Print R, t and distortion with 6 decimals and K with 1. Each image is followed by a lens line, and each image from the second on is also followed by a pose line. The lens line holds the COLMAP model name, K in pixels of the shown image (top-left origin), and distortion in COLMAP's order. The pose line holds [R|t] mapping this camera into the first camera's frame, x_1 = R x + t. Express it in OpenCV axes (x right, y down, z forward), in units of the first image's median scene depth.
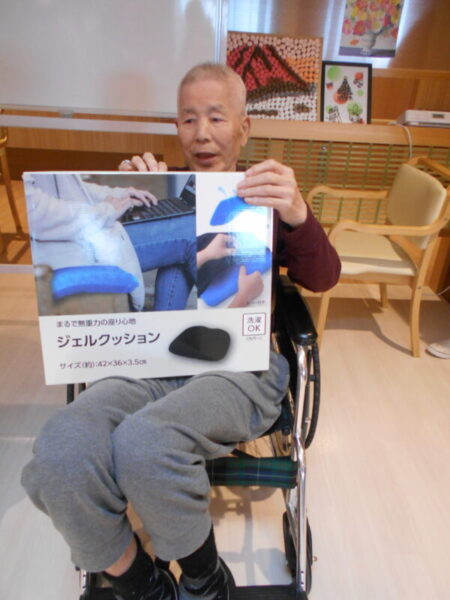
lens RADIAL K [[455.0, 0, 225.0], [0, 455.0, 300.0], [0, 0, 1]] dist [0.003480, 0.002582]
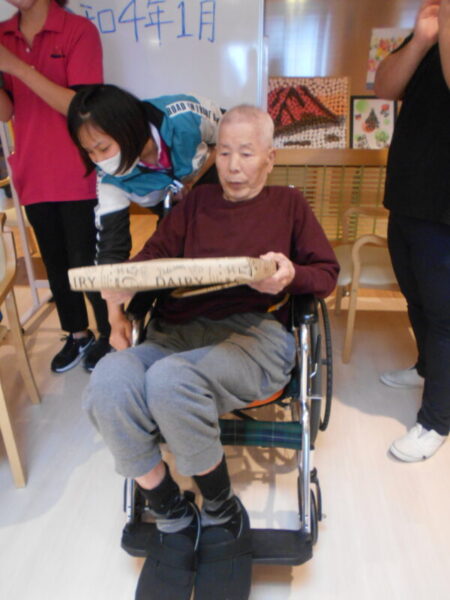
lens RADIAL K [[443.9, 0, 225.0], [0, 443.9, 300.0], [0, 0, 1]] dist [-0.004619, -0.002704]
pose [[0.990831, -0.004513, -0.135029, 0.052539], [-0.004455, 0.997807, -0.066042, 0.051884], [0.135031, 0.066038, 0.988638, -0.091273]]
